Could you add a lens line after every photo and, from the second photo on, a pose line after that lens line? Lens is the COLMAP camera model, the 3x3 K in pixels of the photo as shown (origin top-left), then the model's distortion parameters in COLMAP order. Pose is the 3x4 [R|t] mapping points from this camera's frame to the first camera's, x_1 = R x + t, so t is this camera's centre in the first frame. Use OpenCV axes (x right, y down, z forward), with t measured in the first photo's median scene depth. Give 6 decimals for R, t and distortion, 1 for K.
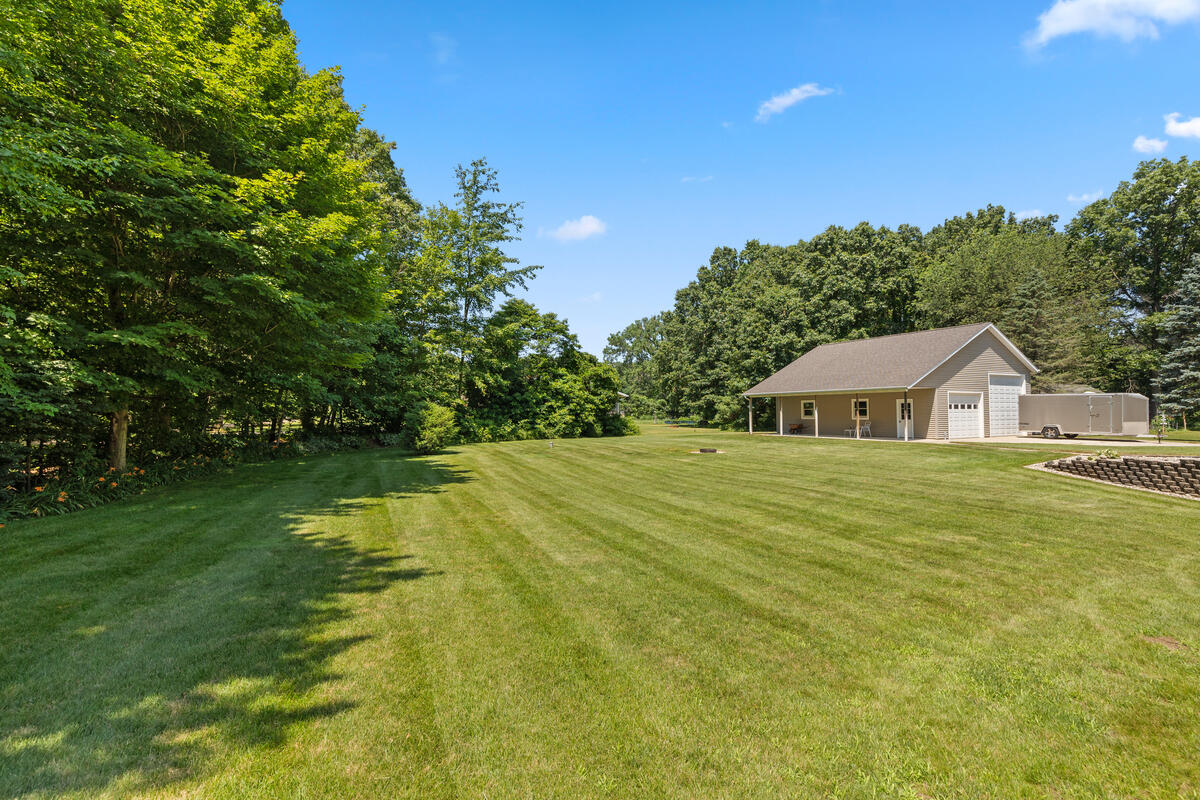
lens RADIAL K [[542.6, 0, 613.6], [0, 542.6, 402.2], [0, 0, 1]] dist [0.004310, 0.000533]
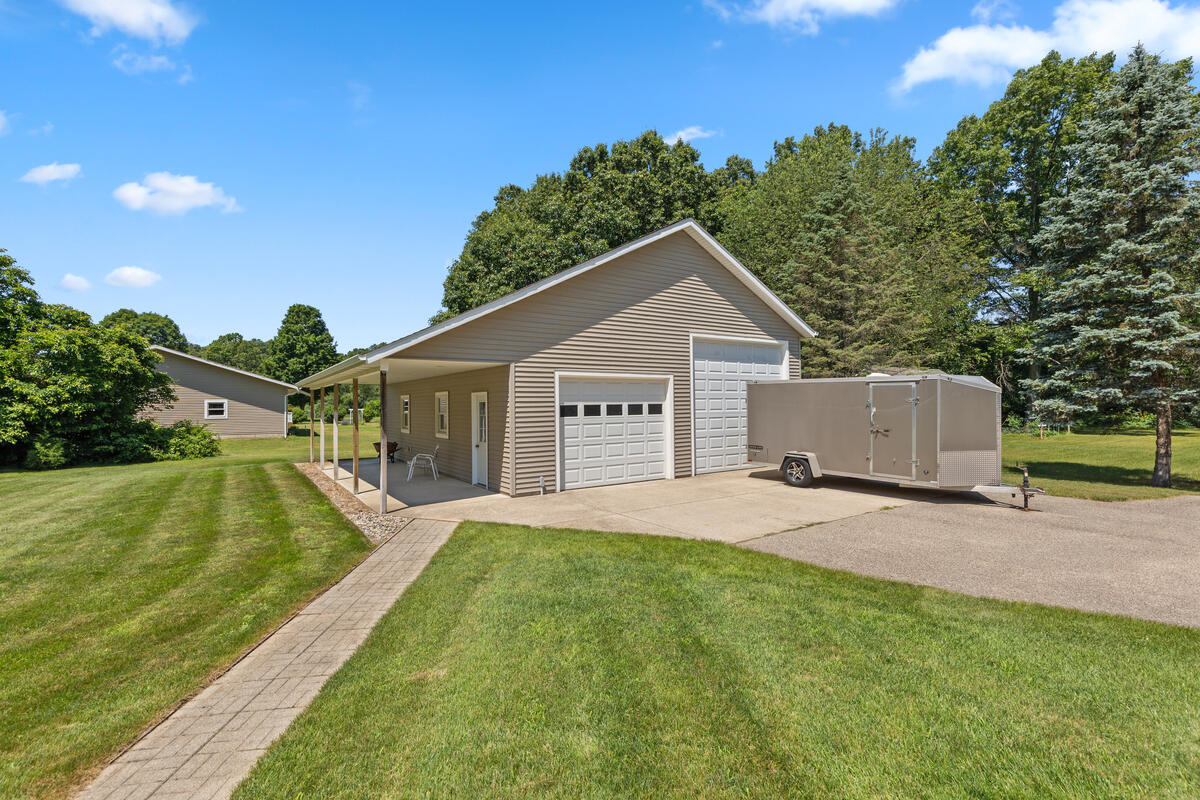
lens RADIAL K [[542.6, 0, 613.6], [0, 542.6, 402.2], [0, 0, 1]] dist [0.004310, 0.000533]
pose [[0.992889, -0.005463, 0.118917, 0.575435], [0.003892, 0.999902, 0.013438, -0.003082], [-0.118979, -0.012880, 0.992813, 0.565089]]
